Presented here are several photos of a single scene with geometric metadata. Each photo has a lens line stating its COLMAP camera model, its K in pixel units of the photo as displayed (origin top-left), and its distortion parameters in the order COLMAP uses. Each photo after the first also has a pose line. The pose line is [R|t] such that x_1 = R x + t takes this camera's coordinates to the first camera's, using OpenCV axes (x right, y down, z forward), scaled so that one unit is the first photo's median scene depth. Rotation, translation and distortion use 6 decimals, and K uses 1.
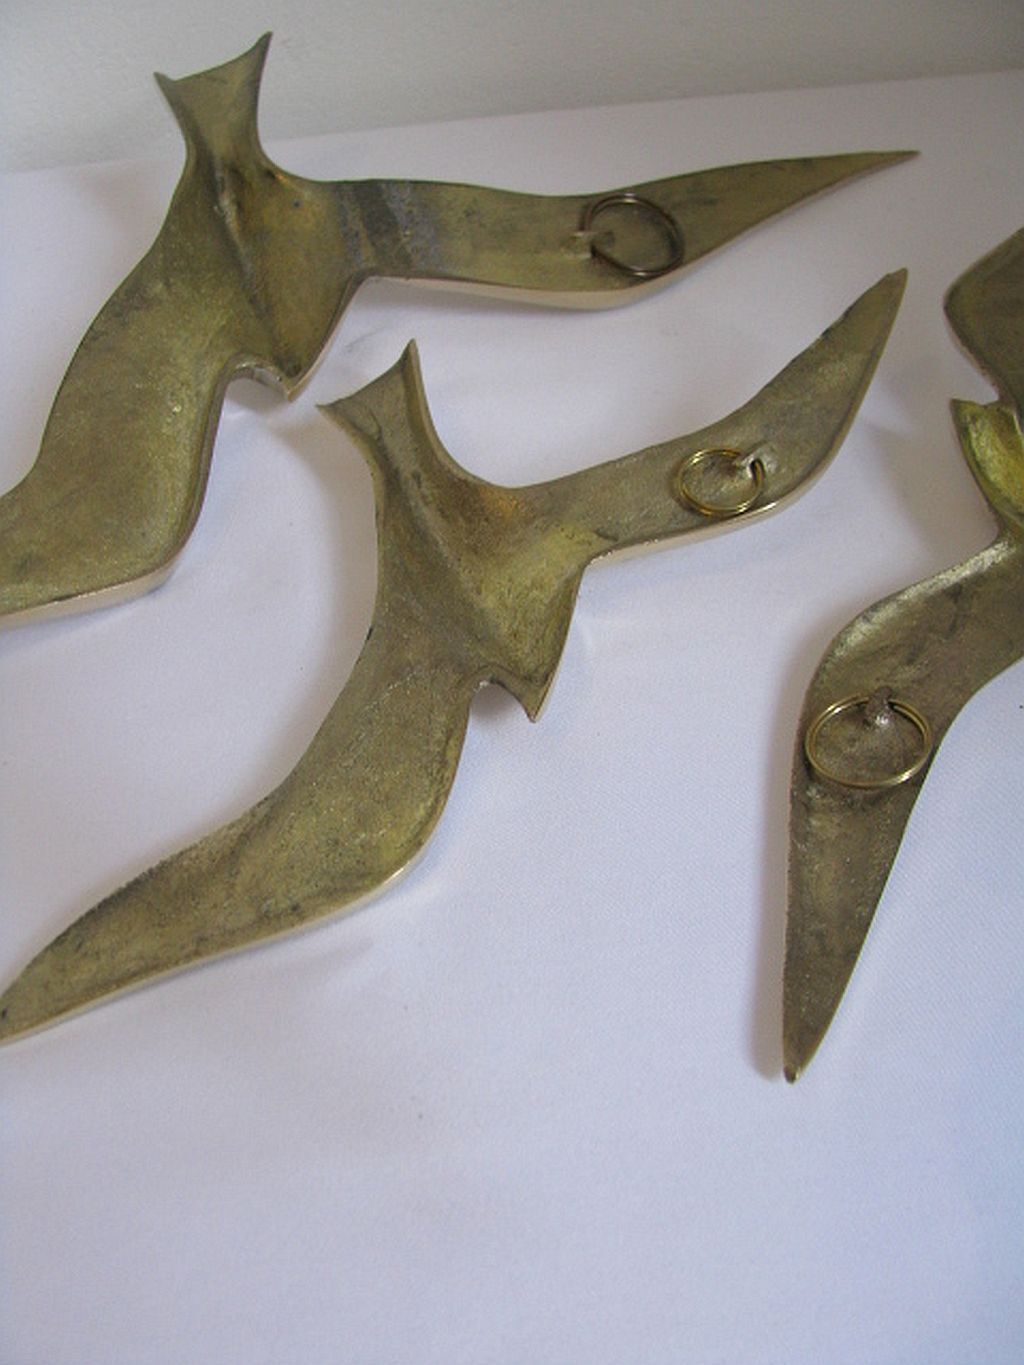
lens RADIAL K [[1445.8, 0, 510.1], [0, 1445.8, 737.9], [0, 0, 1]] dist [-0.227307, 0.184355]
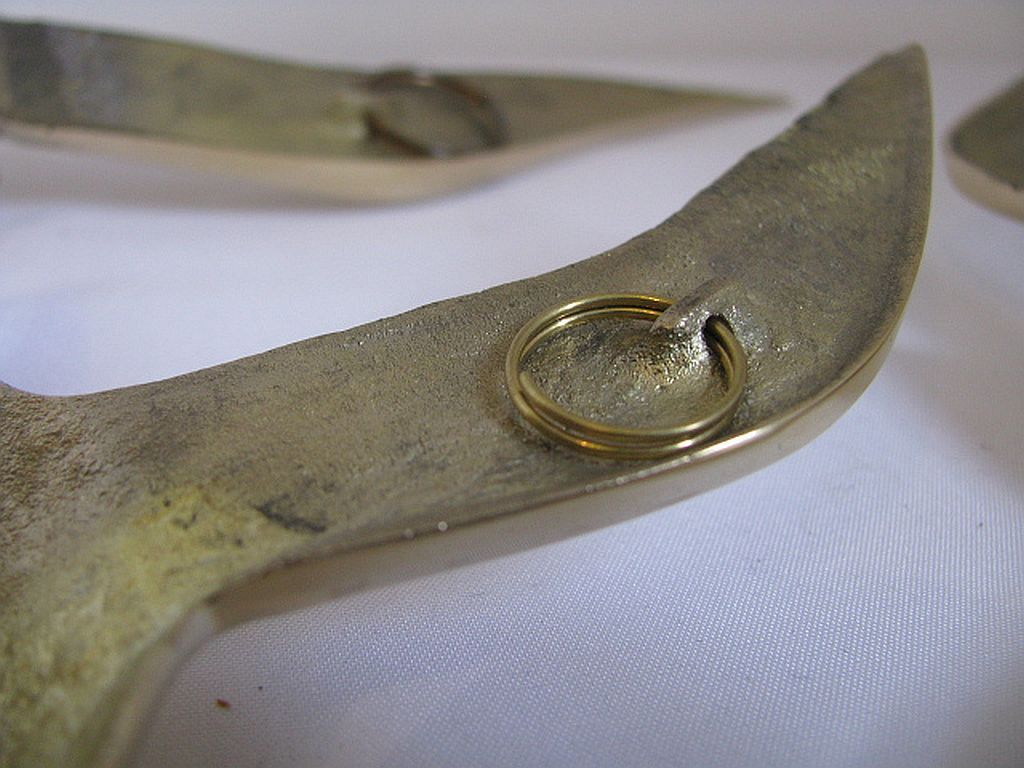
lens RADIAL K [[1084.6, 0, 512.0], [0, 1084.6, 384.0], [0, 0, 1]] dist [-0.227307, 0.184355]
pose [[0.992902, 0.009658, 0.118545, 0.079564], [0.032209, 0.937621, -0.346164, -0.076144], [-0.114493, 0.347525, 0.930655, 0.689521]]
